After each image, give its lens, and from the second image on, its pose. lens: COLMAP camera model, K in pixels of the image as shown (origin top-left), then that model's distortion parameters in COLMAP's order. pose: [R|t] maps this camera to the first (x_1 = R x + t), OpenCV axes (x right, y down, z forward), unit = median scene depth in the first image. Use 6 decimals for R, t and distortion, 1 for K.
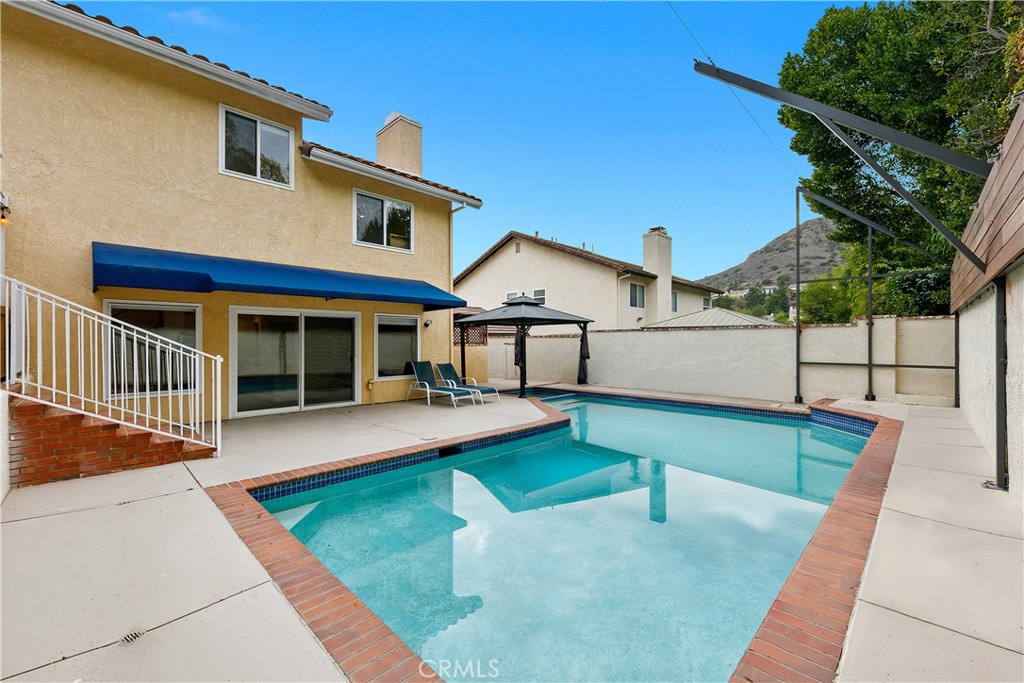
lens RADIAL K [[423.9, 0, 512.5], [0, 423.9, 336.5], [0, 0, 1]] dist [0.000381, -0.000152]
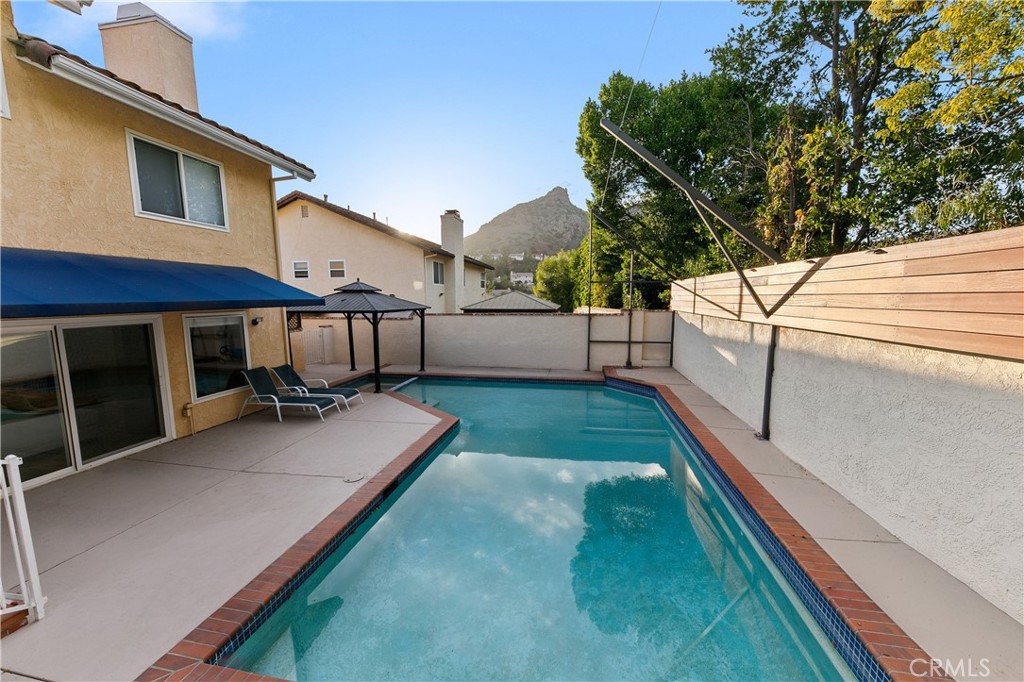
lens RADIAL K [[379.5, 0, 530.8], [0, 379.5, 344.6], [0, 0, 1]] dist [0.013659, -0.006839]
pose [[0.818454, -0.066615, 0.570697, -0.190514], [-0.005457, 0.992310, 0.123655, -0.078692], [-0.574546, -0.104320, 0.811797, 0.098286]]
